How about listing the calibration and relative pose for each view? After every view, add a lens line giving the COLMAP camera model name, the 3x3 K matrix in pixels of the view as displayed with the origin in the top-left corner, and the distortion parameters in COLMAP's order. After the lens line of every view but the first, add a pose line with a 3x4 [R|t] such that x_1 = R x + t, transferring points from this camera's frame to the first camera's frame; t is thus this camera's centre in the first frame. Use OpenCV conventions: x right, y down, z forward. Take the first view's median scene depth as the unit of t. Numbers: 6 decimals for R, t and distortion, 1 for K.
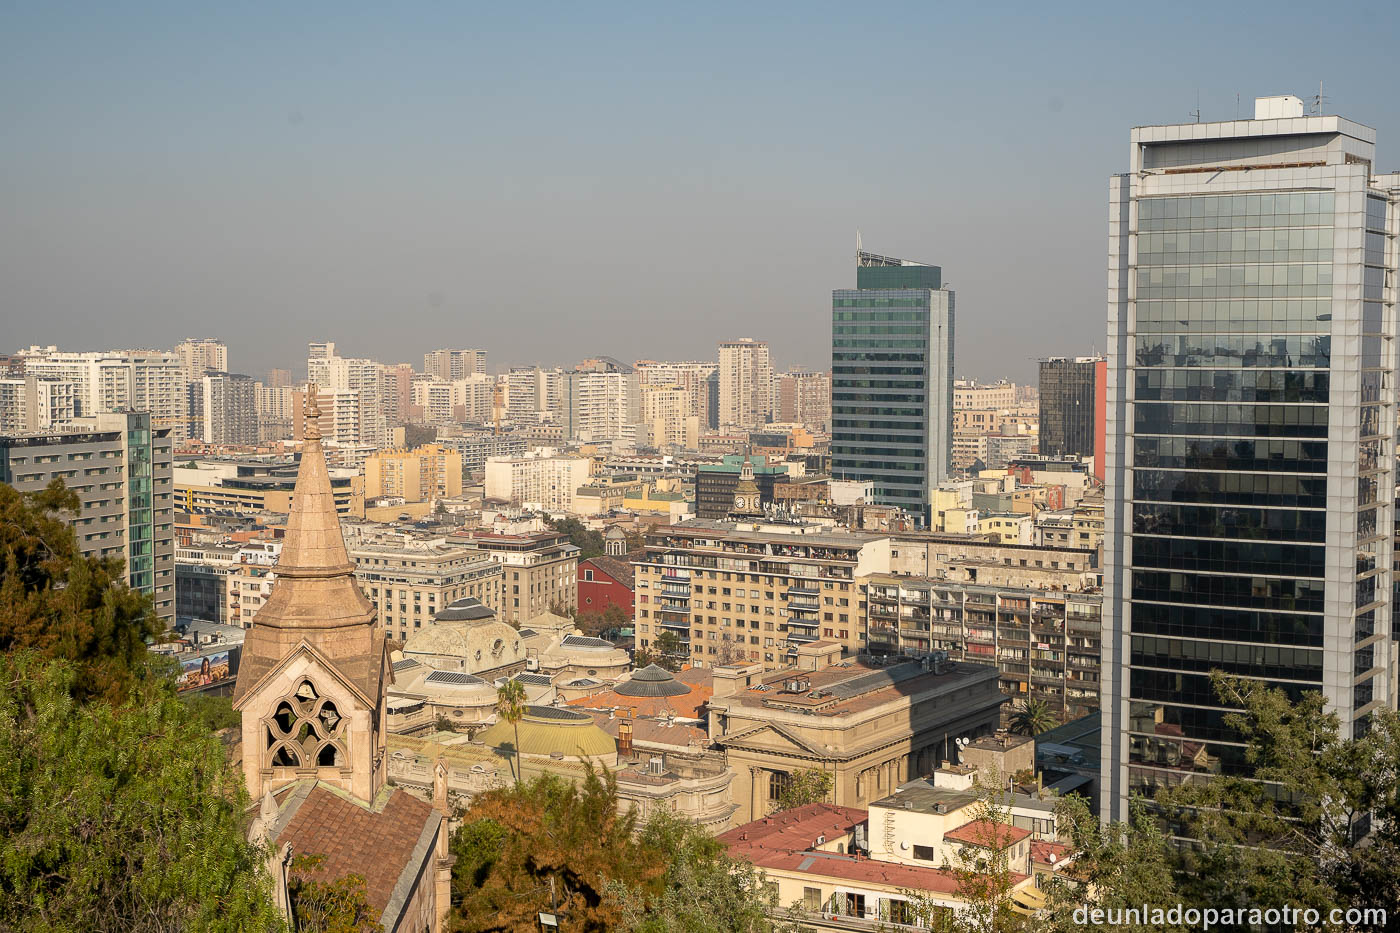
lens RADIAL K [[1711.3, 0, 675.2], [0, 1711.3, 464.7], [0, 0, 1]] dist [0.019989, 0.048659]
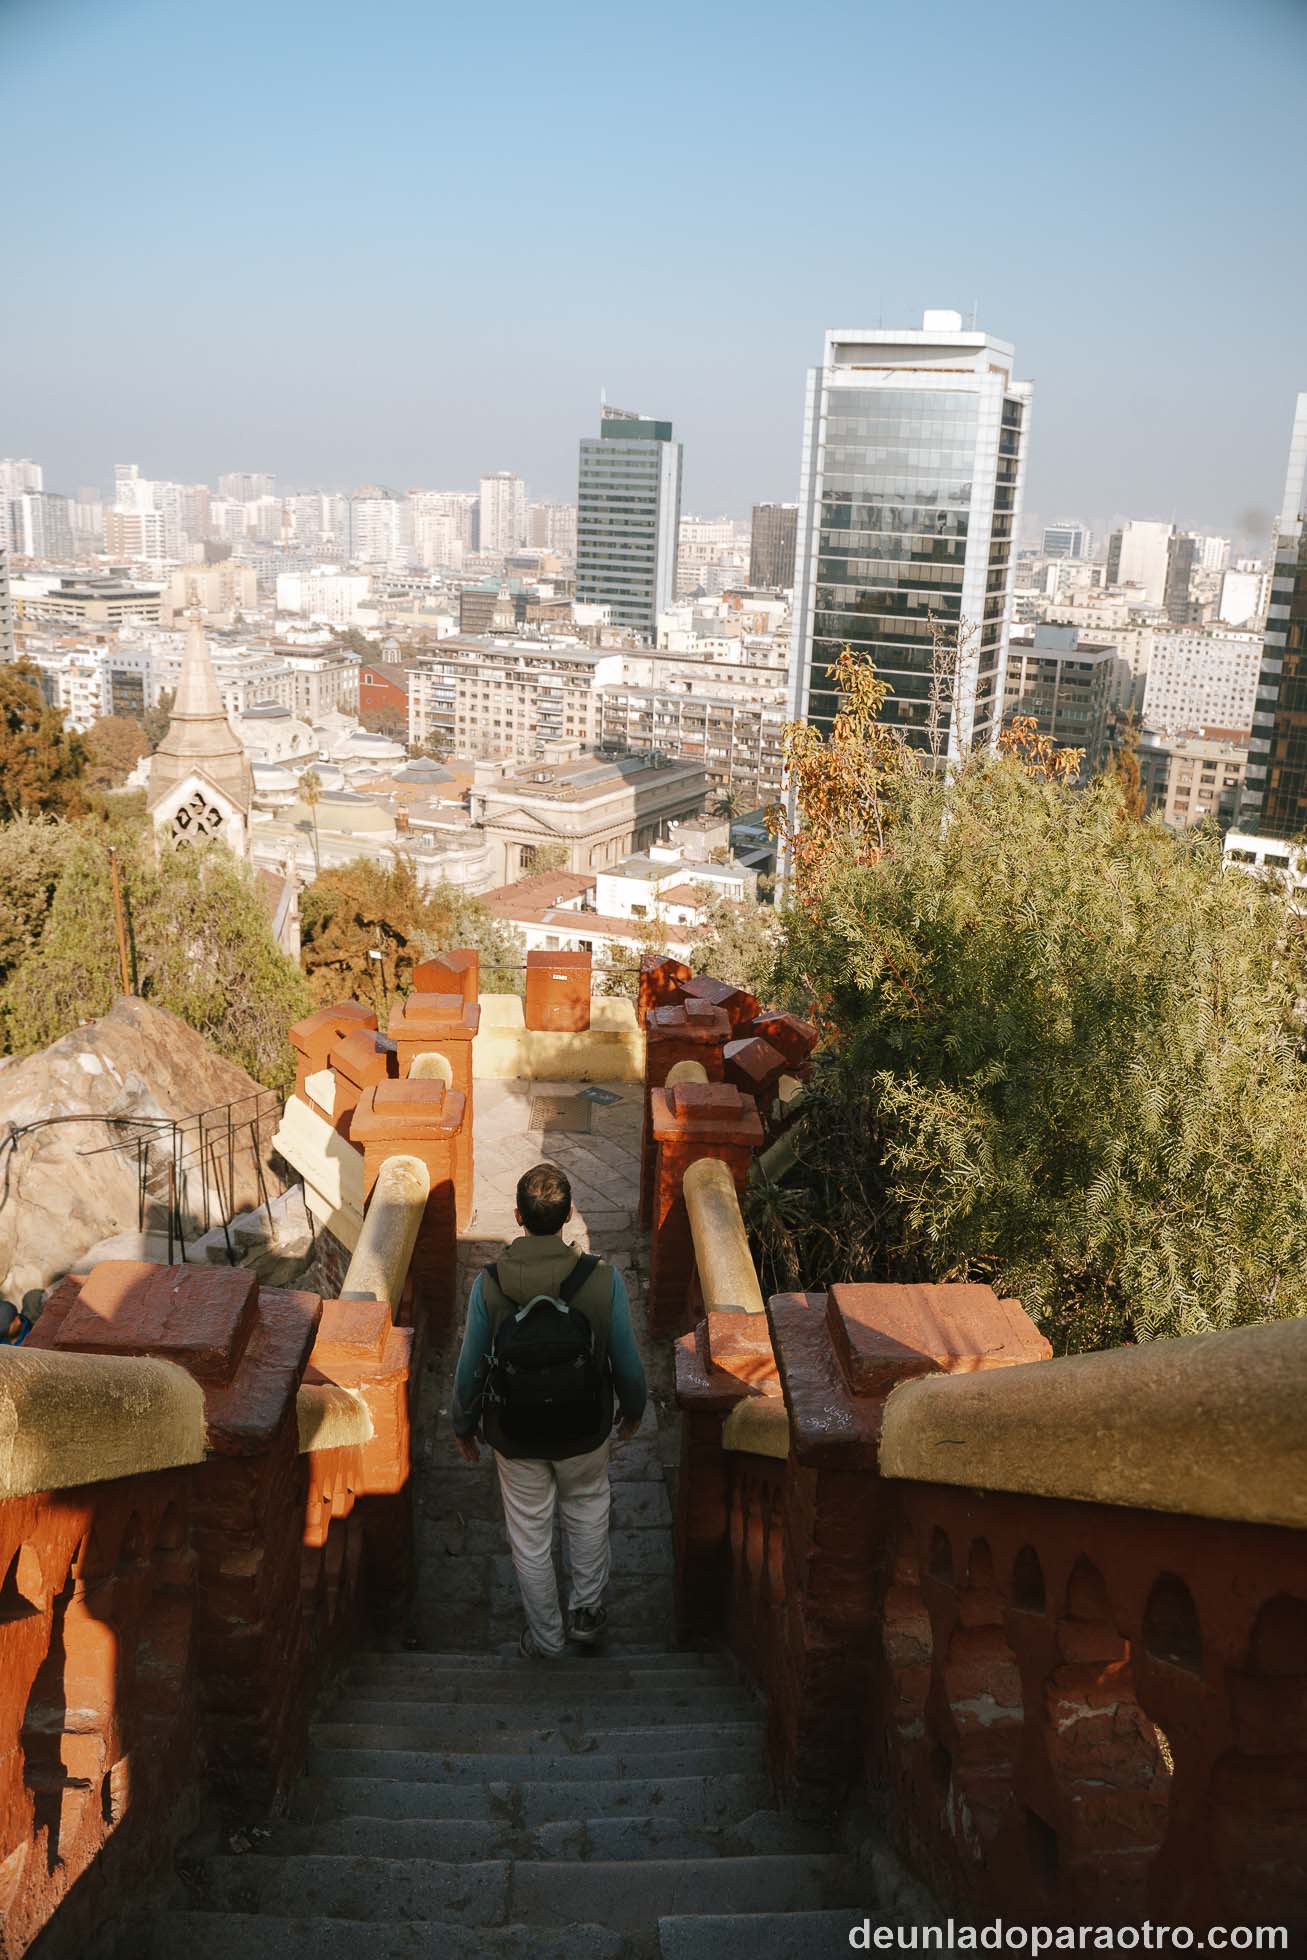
lens RADIAL K [[1565.9, 0, 653.5], [0, 1565.9, 980.0], [0, 0, 1]] dist [-0.006279, -0.002271]
pose [[0.990159, -0.001246, 0.139941, -0.007778], [-0.036112, 0.963822, 0.264091, -0.029371], [-0.135207, -0.266545, 0.954292, -0.120529]]
